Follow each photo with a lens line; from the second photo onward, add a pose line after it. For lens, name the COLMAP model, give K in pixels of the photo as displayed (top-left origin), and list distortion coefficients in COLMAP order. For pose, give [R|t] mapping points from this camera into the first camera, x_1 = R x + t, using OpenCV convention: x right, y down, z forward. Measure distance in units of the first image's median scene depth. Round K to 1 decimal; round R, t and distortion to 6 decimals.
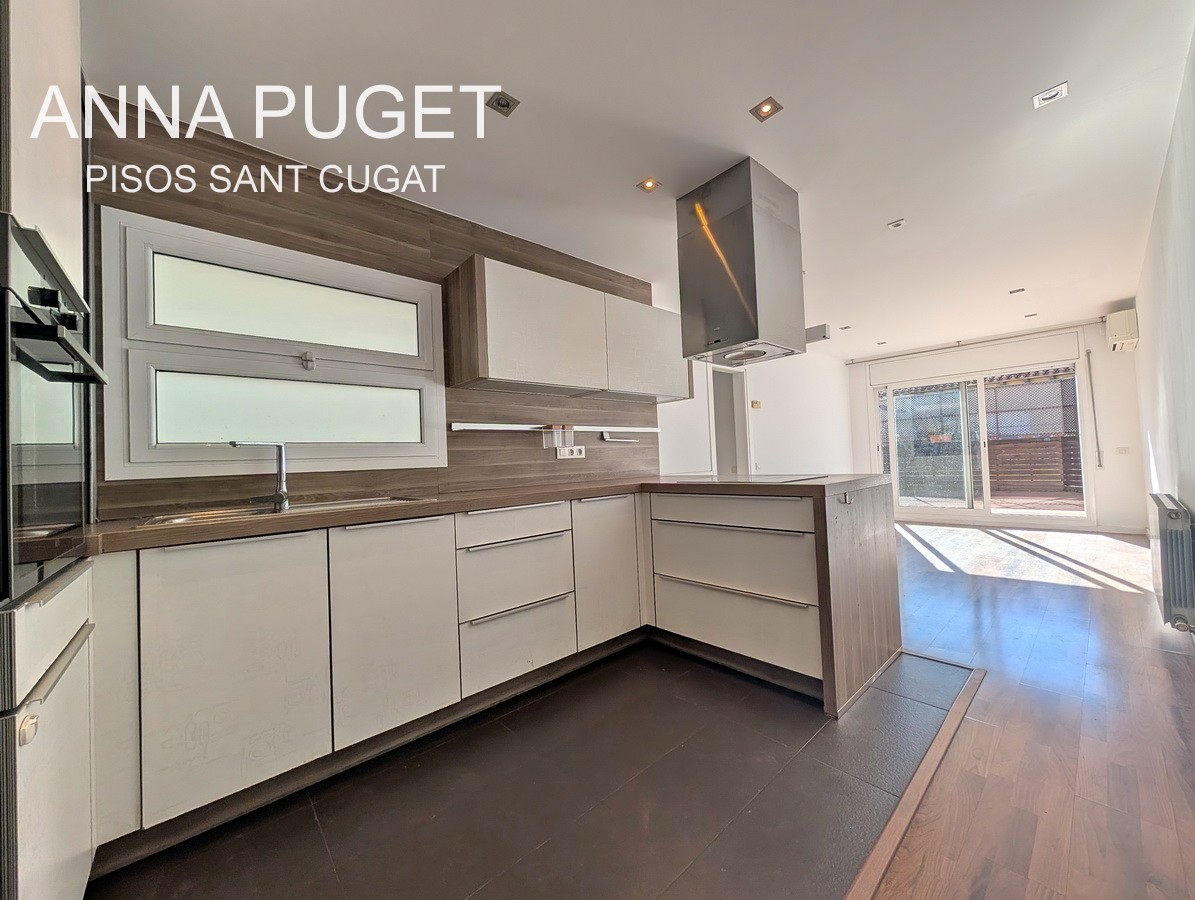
lens RADIAL K [[453.0, 0, 605.5], [0, 453.0, 449.7], [0, 0, 1]] dist [-0.003342, 0.000009]
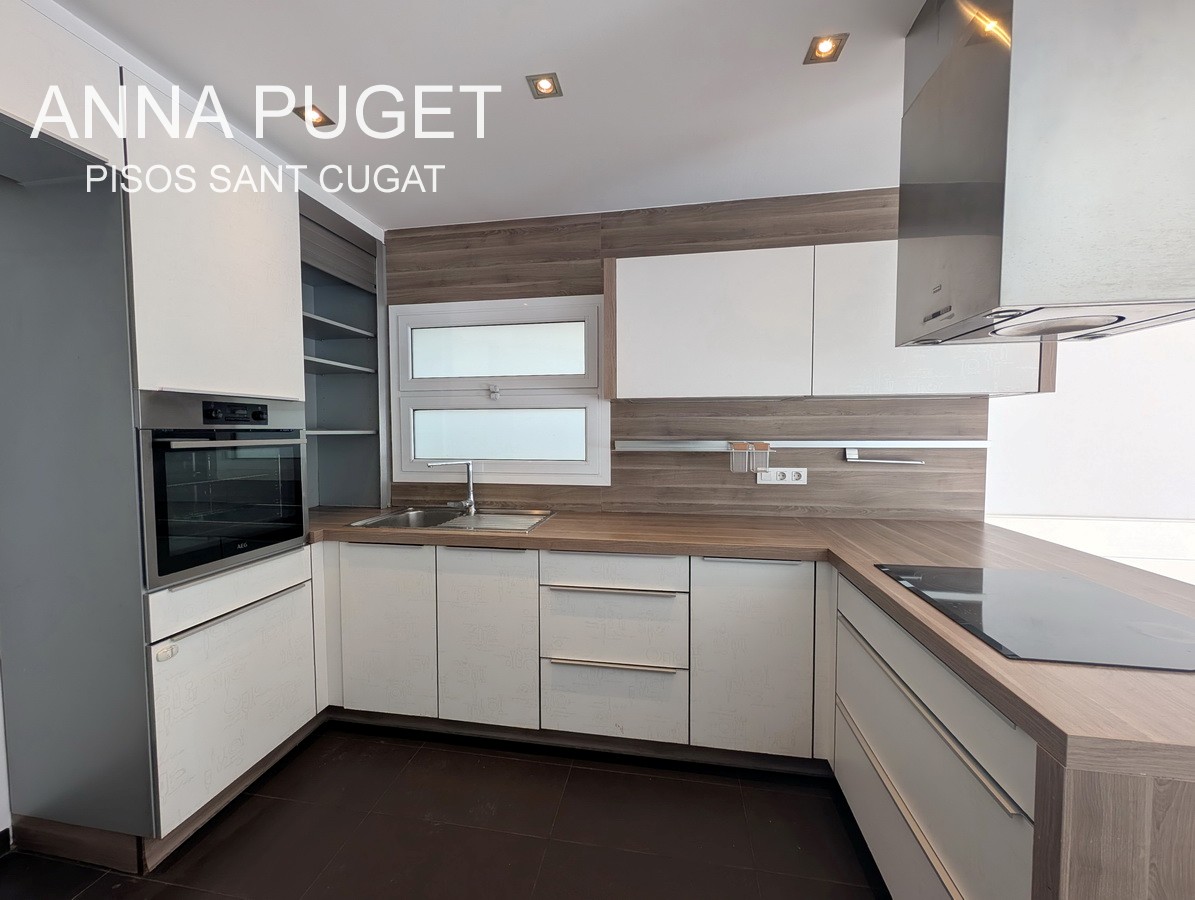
lens RADIAL K [[453.0, 0, 597.9], [0, 453.0, 450.3], [0, 0, 1]] dist [-0.003342, 0.000009]
pose [[0.615651, 0.079550, -0.783993, 0.388818], [-0.004679, 0.995243, 0.097310, -0.132116], [0.788005, -0.056241, 0.613095, 0.385111]]
